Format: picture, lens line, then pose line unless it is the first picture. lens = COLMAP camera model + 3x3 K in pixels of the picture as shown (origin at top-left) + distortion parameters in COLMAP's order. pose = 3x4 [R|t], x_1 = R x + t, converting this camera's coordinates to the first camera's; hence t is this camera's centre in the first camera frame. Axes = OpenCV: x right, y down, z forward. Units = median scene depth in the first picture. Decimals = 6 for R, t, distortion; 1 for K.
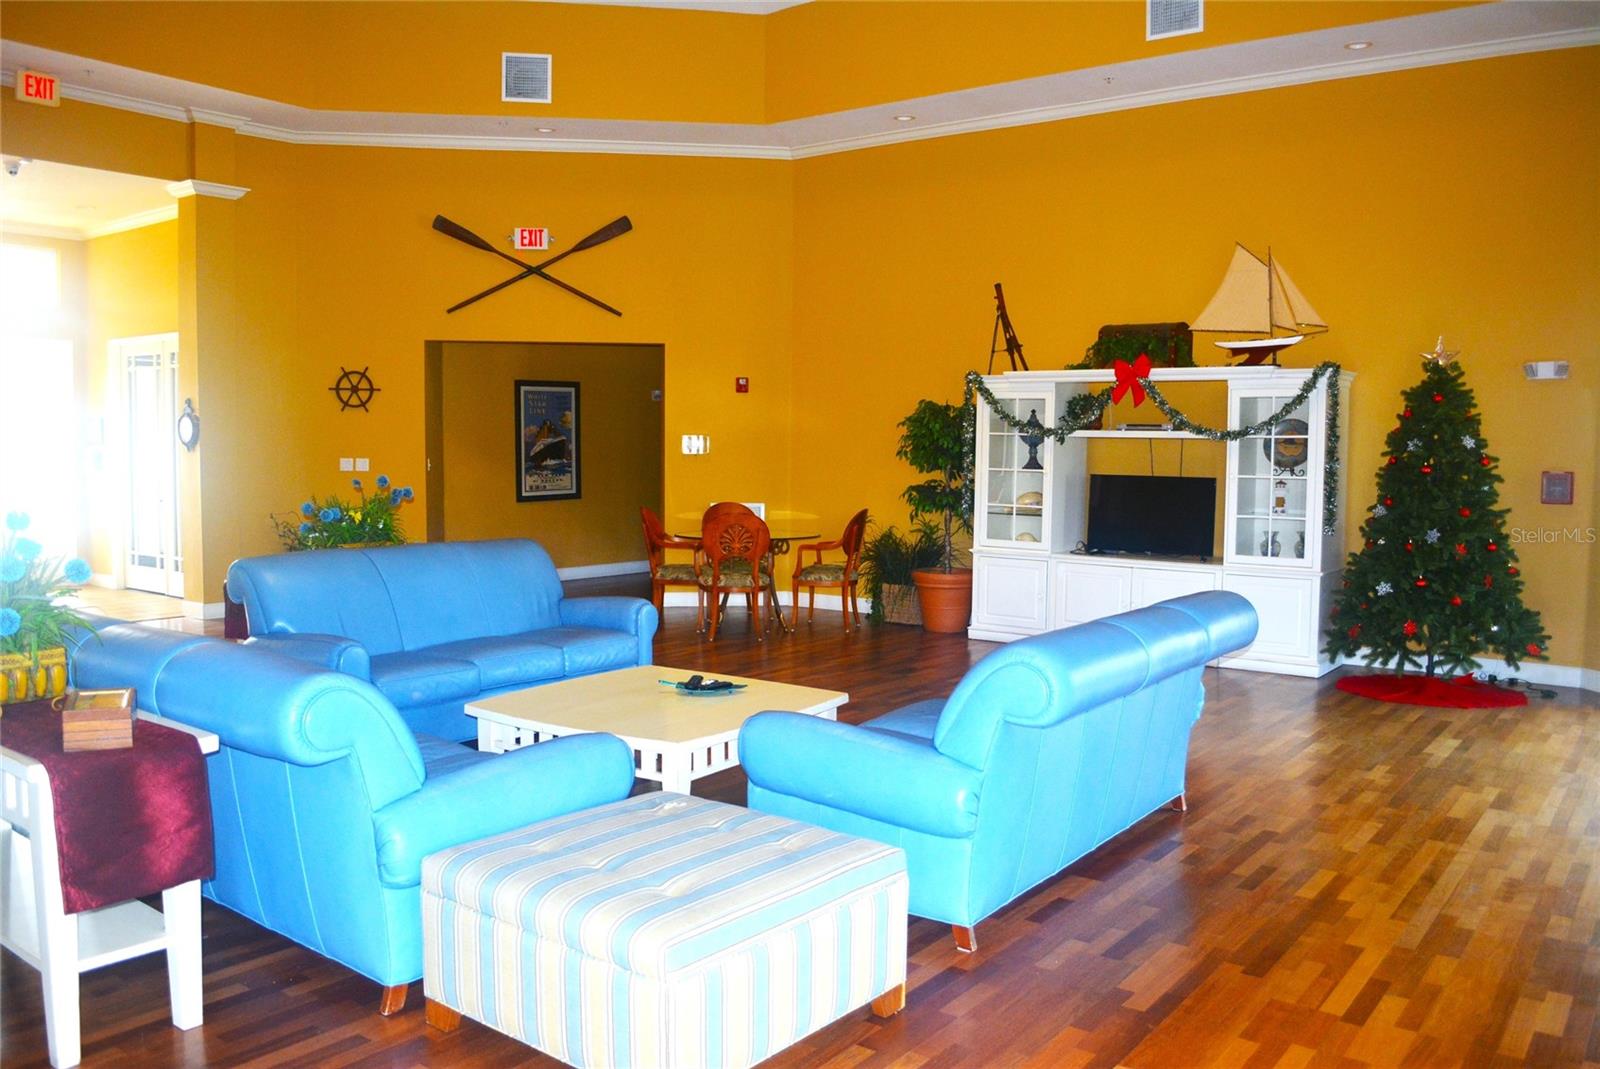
lens RADIAL K [[1265.8, 0, 822.8], [0, 1265.8, 531.9], [0, 0, 1]] dist [-0.084780, 0.003935]
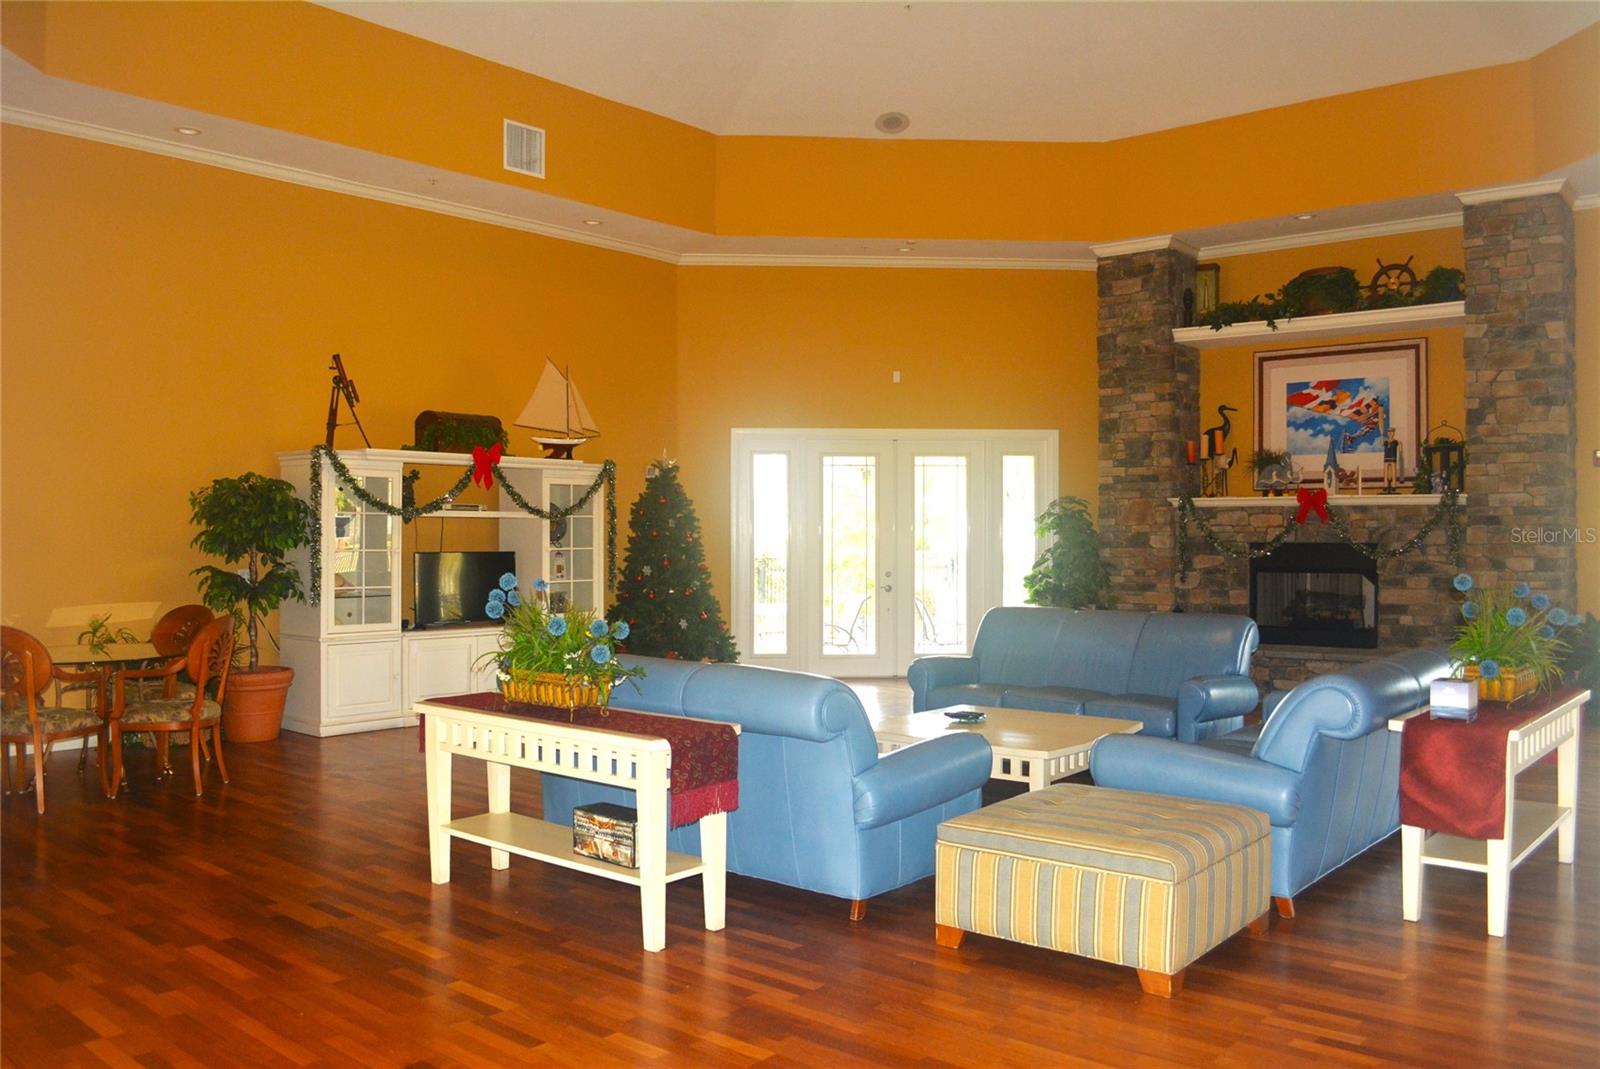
lens RADIAL K [[1265.8, 0, 822.8], [0, 1265.8, 531.9], [0, 0, 1]] dist [-0.084780, 0.003935]
pose [[0.067632, -0.011806, 0.997640, -0.814580], [0.062916, 0.997990, 0.007545, -0.050248], [-0.995725, 0.062257, 0.068239, 0.612837]]
